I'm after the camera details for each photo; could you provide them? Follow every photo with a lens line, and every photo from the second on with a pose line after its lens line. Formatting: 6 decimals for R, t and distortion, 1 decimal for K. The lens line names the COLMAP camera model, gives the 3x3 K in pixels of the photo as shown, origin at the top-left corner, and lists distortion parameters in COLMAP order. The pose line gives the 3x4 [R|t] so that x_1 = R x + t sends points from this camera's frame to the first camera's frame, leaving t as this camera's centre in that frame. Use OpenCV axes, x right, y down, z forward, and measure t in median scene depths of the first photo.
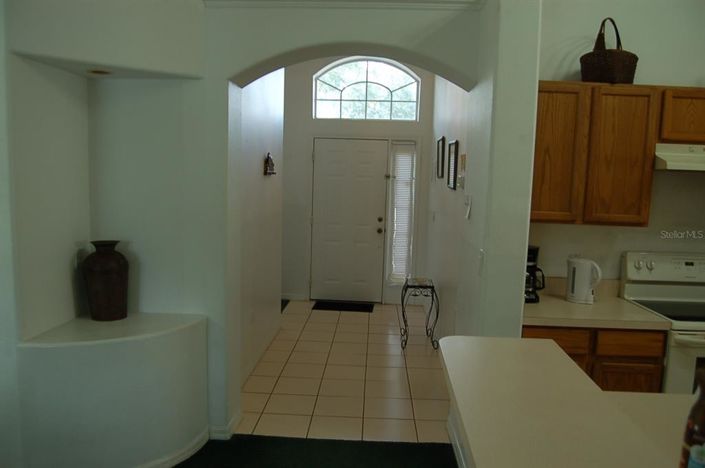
lens RADIAL K [[554.8, 0, 345.2], [0, 554.8, 248.8], [0, 0, 1]] dist [-0.095379, 0.041426]
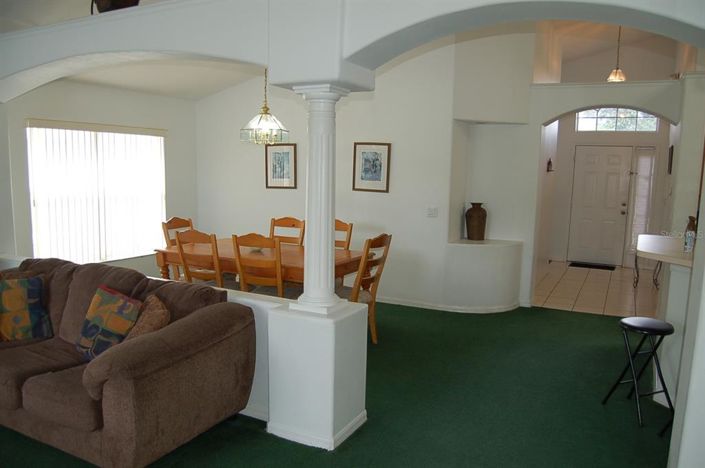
lens RADIAL K [[554.8, 0, 345.2], [0, 554.8, 248.8], [0, 0, 1]] dist [-0.095379, 0.041426]
pose [[0.910688, 0.049815, -0.410081, -0.009142], [-0.047119, 0.998750, 0.016685, 0.066738], [0.410399, 0.004127, 0.911897, -0.504132]]
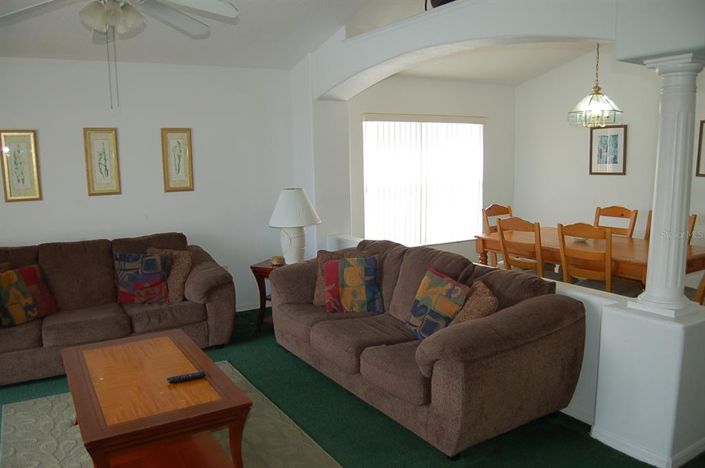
lens RADIAL K [[554.8, 0, 345.2], [0, 554.8, 248.8], [0, 0, 1]] dist [-0.095379, 0.041426]
pose [[0.569917, 0.098531, -0.815773, -0.032357], [-0.068634, 0.995024, 0.072232, 0.067558], [0.818831, 0.014824, 0.573844, -0.515183]]
